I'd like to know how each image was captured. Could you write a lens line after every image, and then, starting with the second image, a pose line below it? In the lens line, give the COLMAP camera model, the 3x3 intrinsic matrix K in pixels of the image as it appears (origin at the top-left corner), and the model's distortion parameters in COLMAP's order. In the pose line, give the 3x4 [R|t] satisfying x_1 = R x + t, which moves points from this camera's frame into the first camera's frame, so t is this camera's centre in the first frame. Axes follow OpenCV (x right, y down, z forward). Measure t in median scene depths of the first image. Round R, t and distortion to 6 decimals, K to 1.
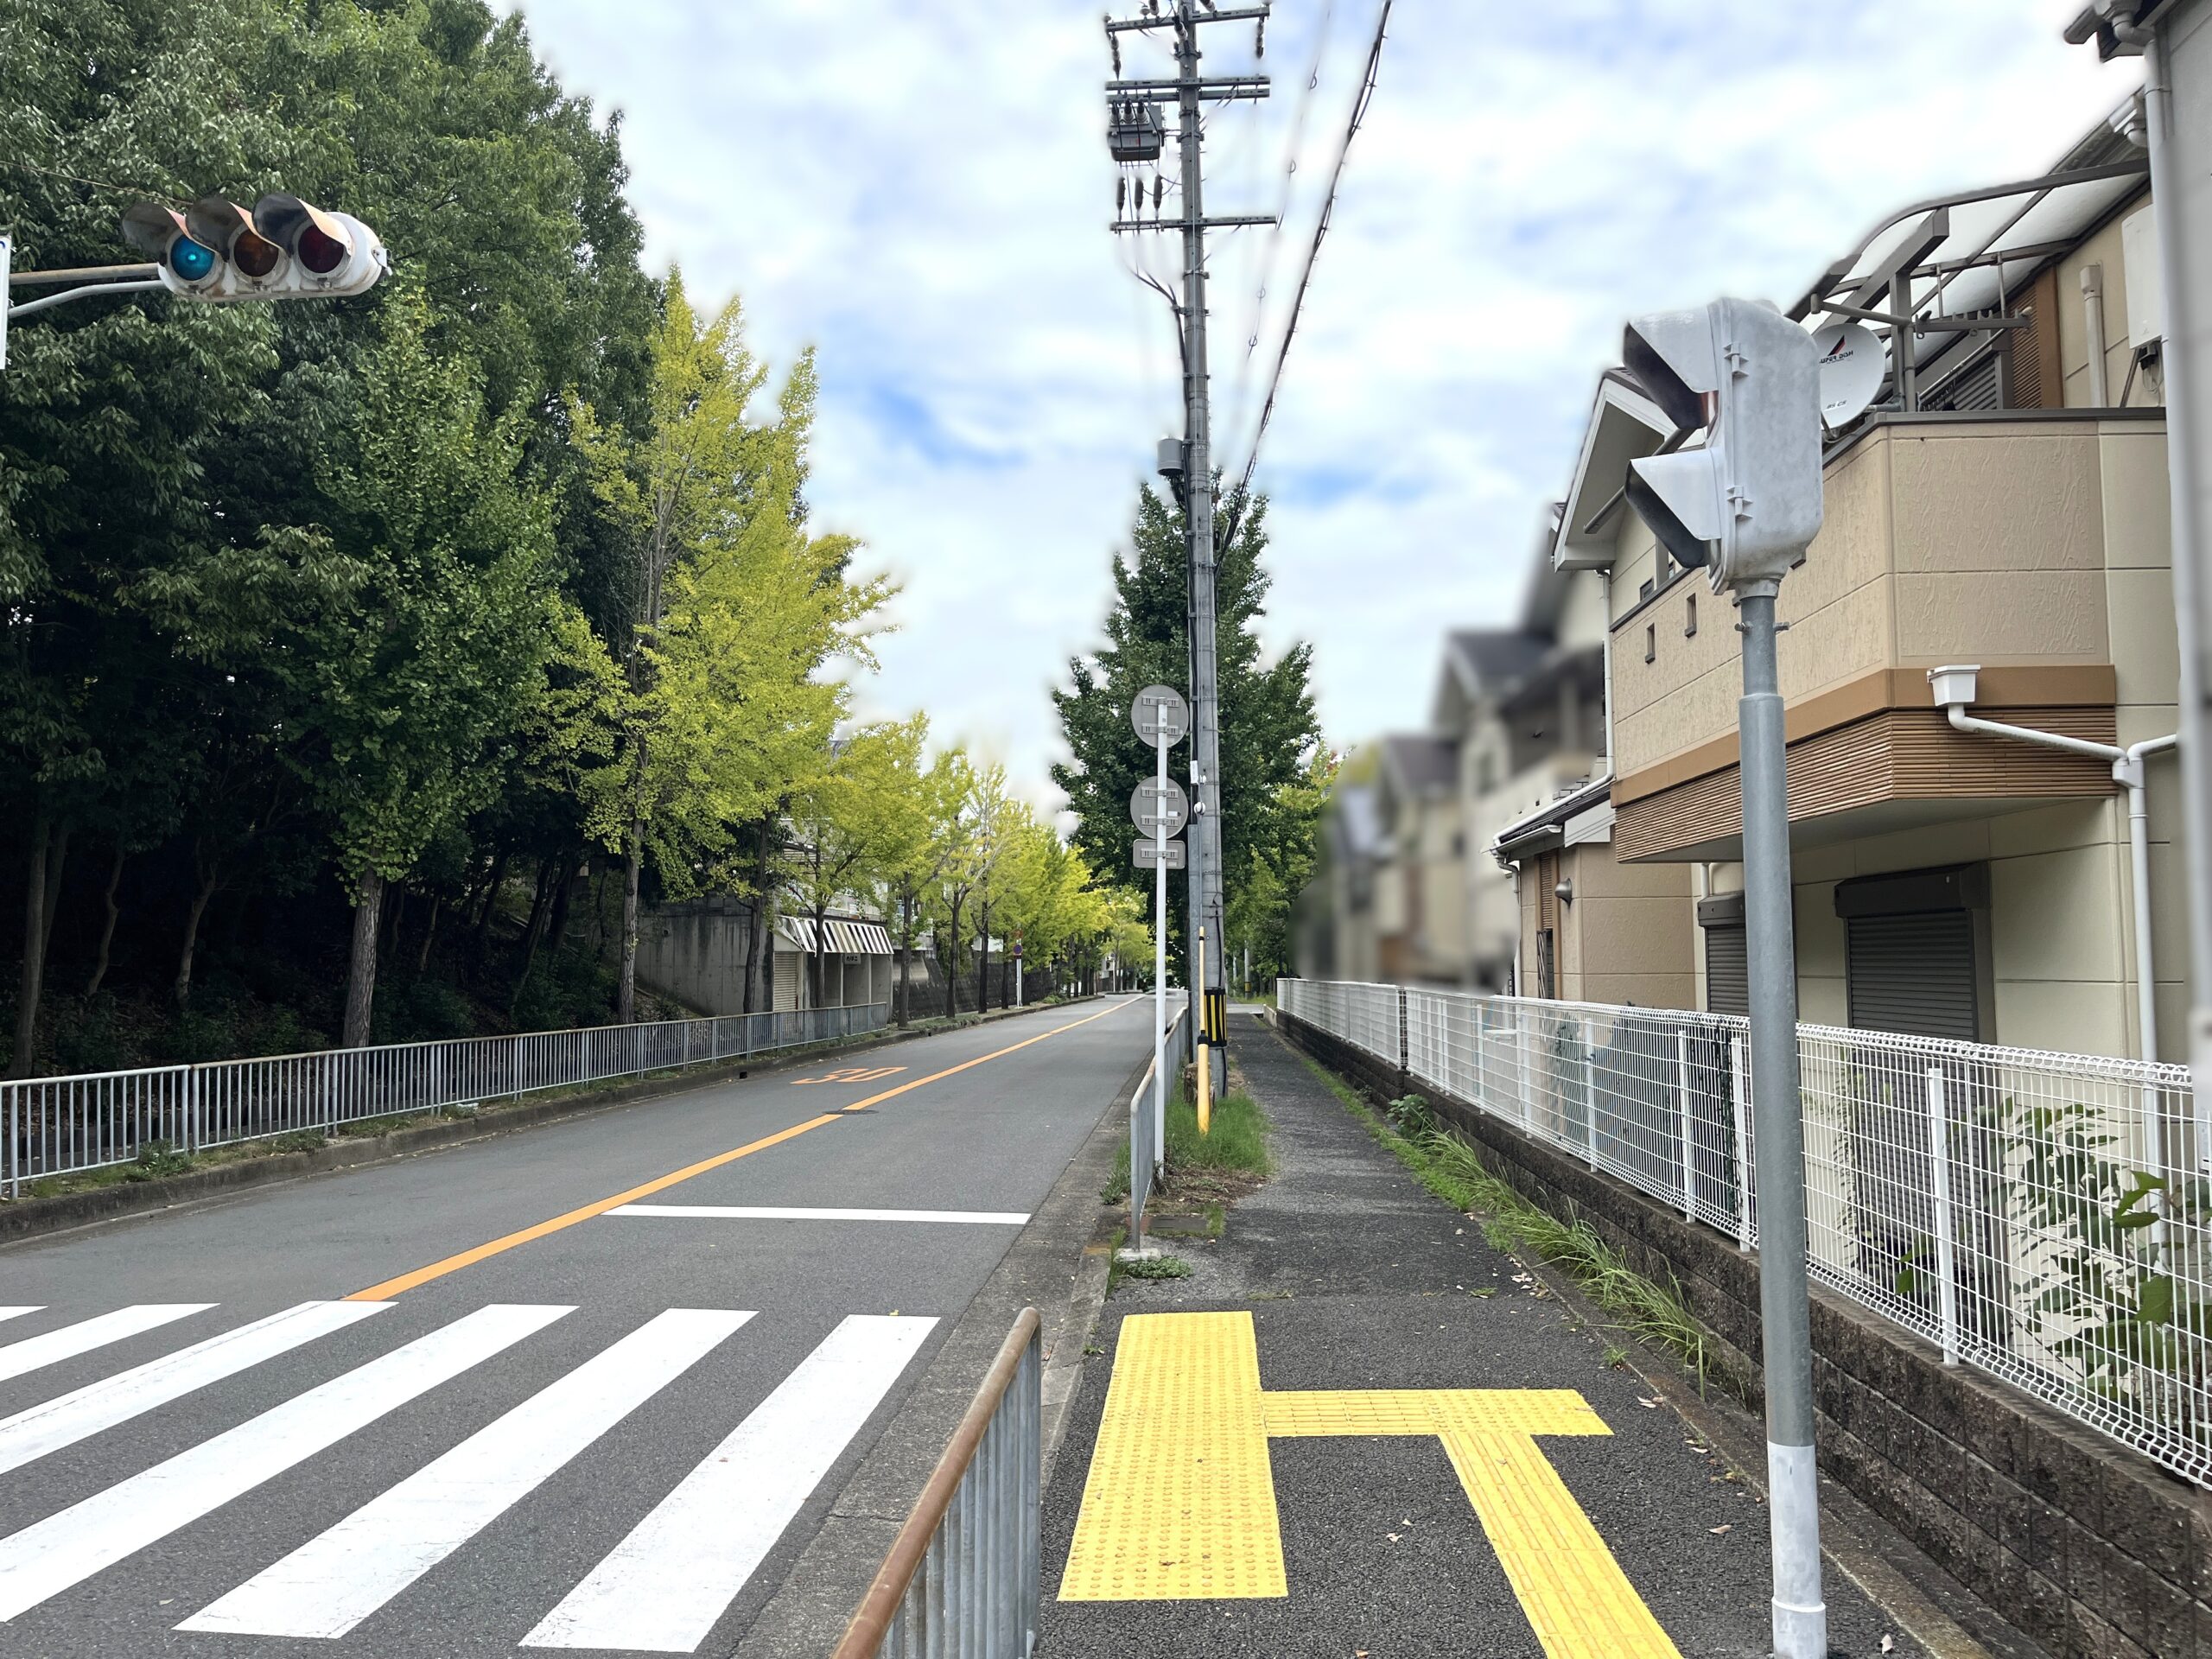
lens RADIAL K [[1684.3, 0, 1115.1], [0, 1684.3, 831.4], [0, 0, 1]] dist [0.057772, -0.006901]
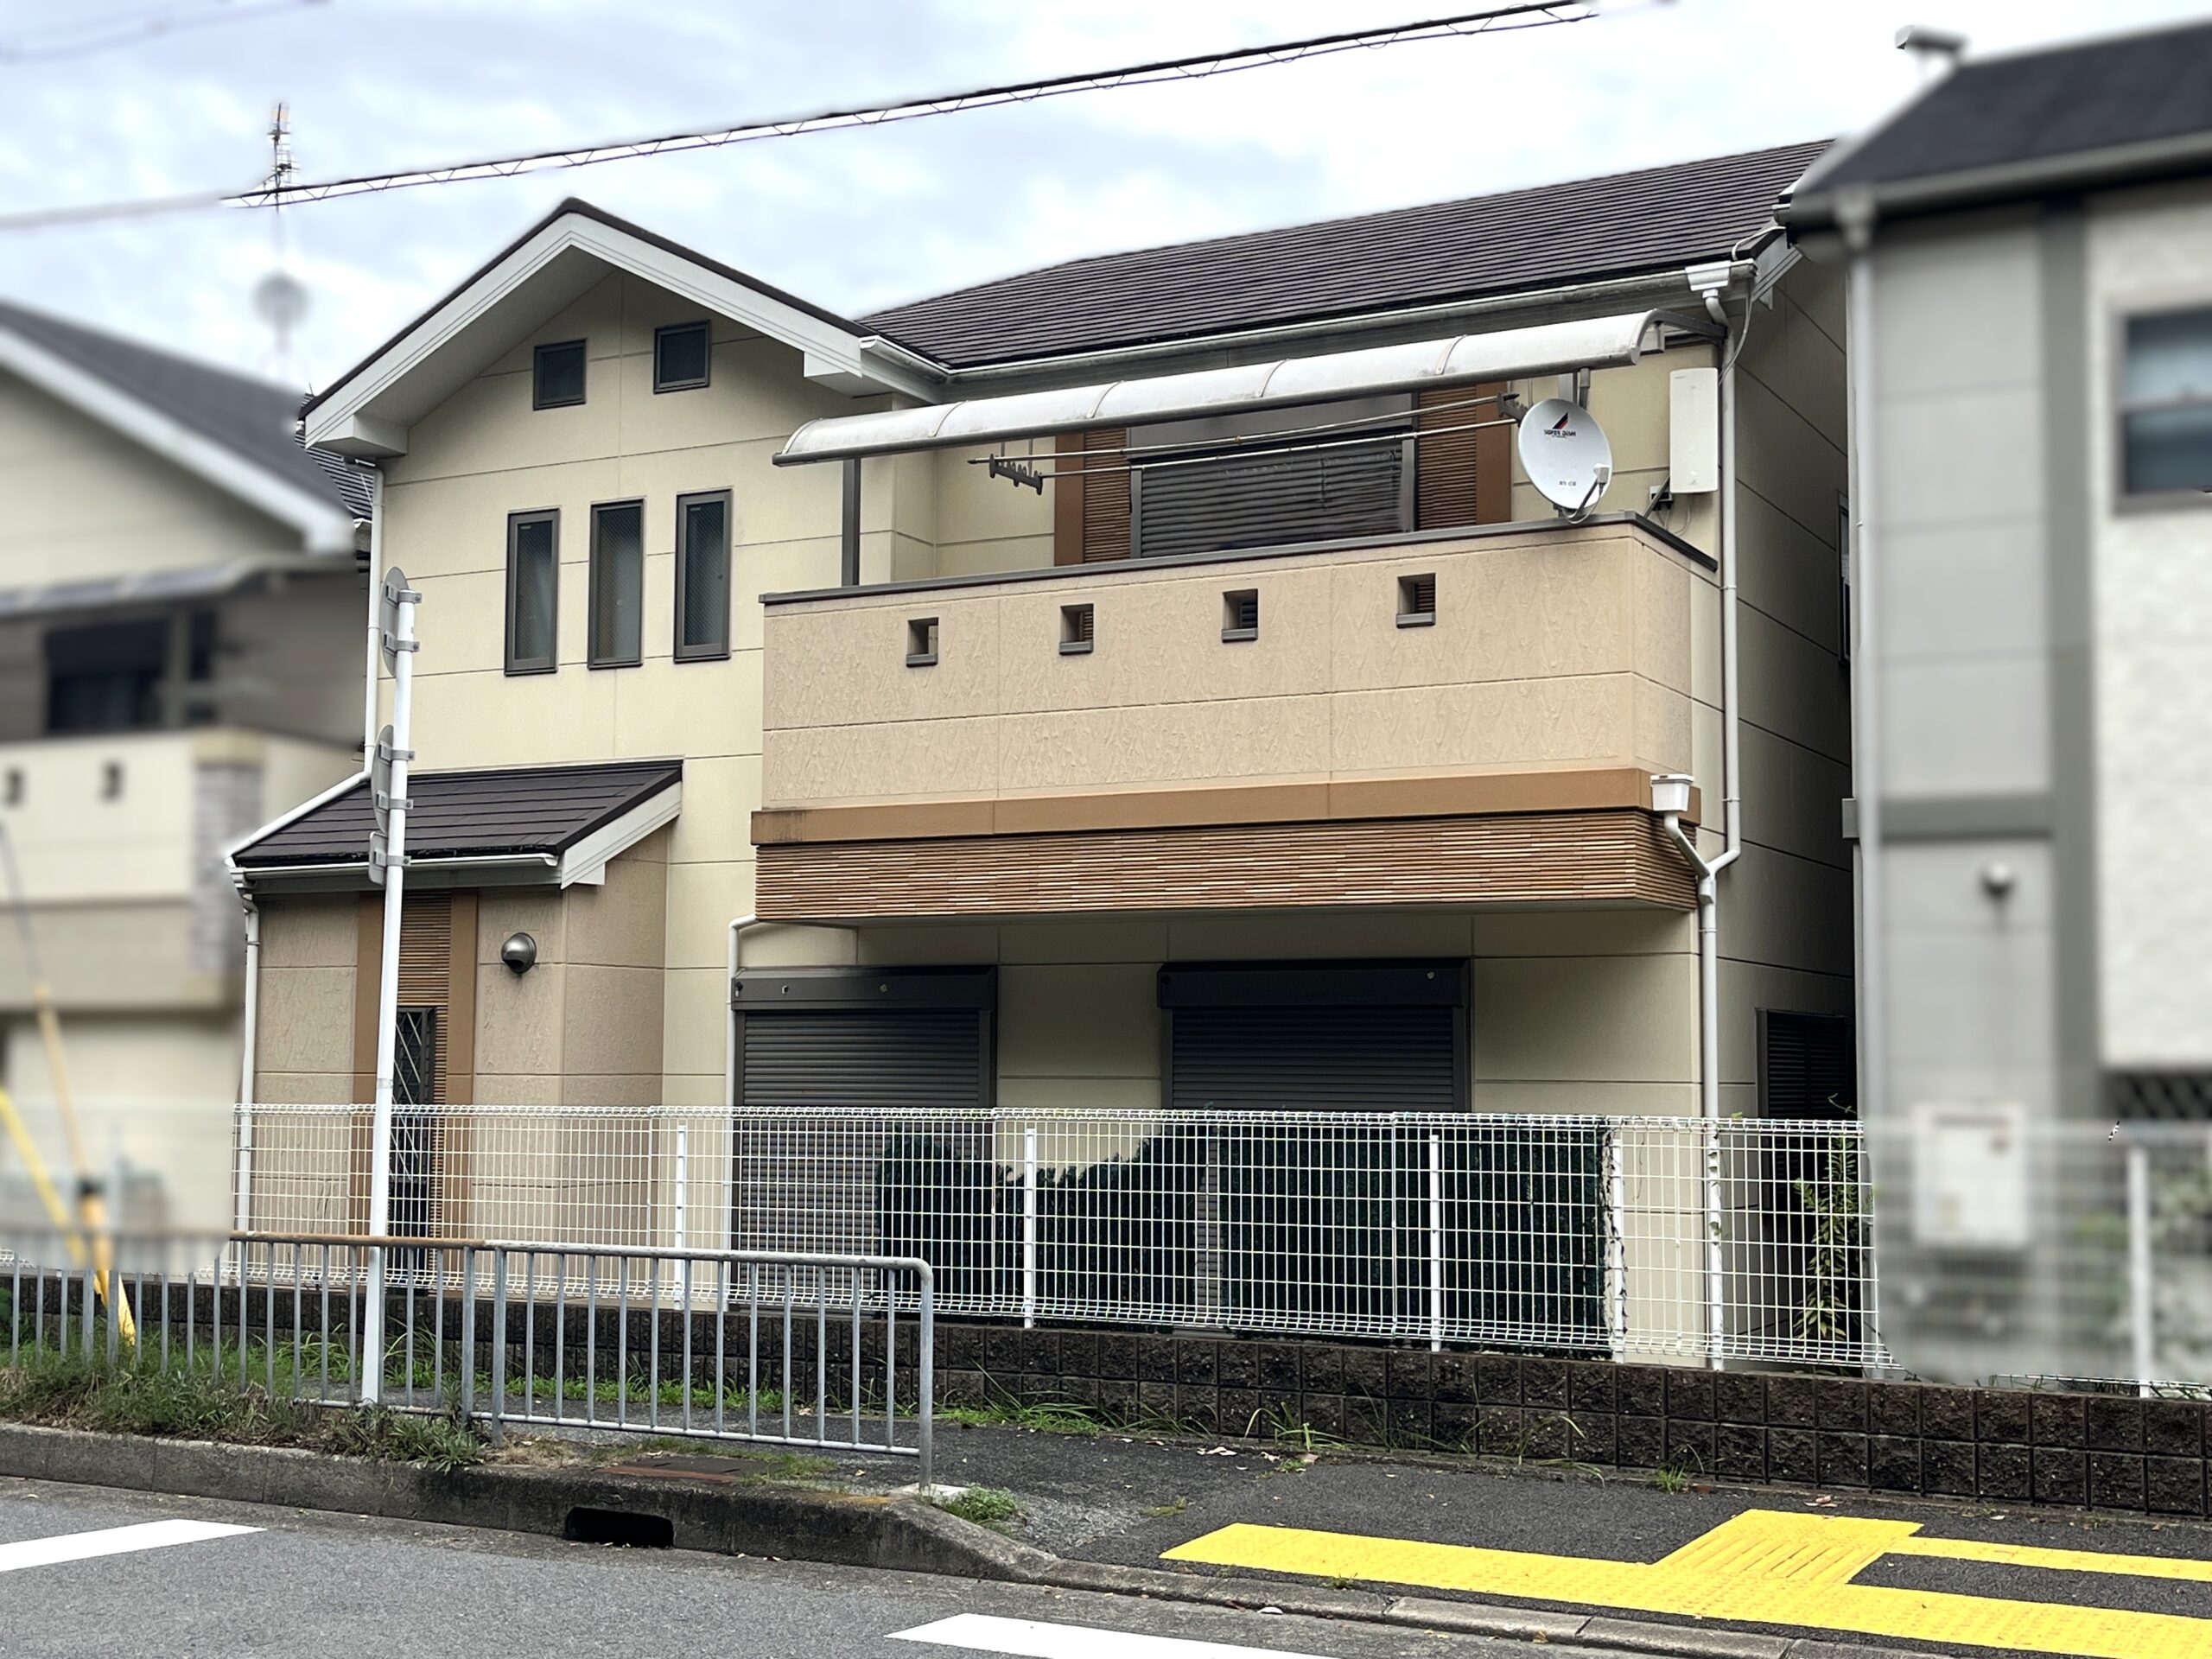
lens RADIAL K [[2714.1, 0, 1101.6], [0, 2714.1, 838.1], [0, 0, 1]] dist [0.031787, 0.000000]
pose [[0.434778, 0.082448, 0.896756, -1.103839], [-0.078591, 0.995475, -0.053421, 0.054599], [-0.897102, -0.047250, 0.439290, 0.580486]]
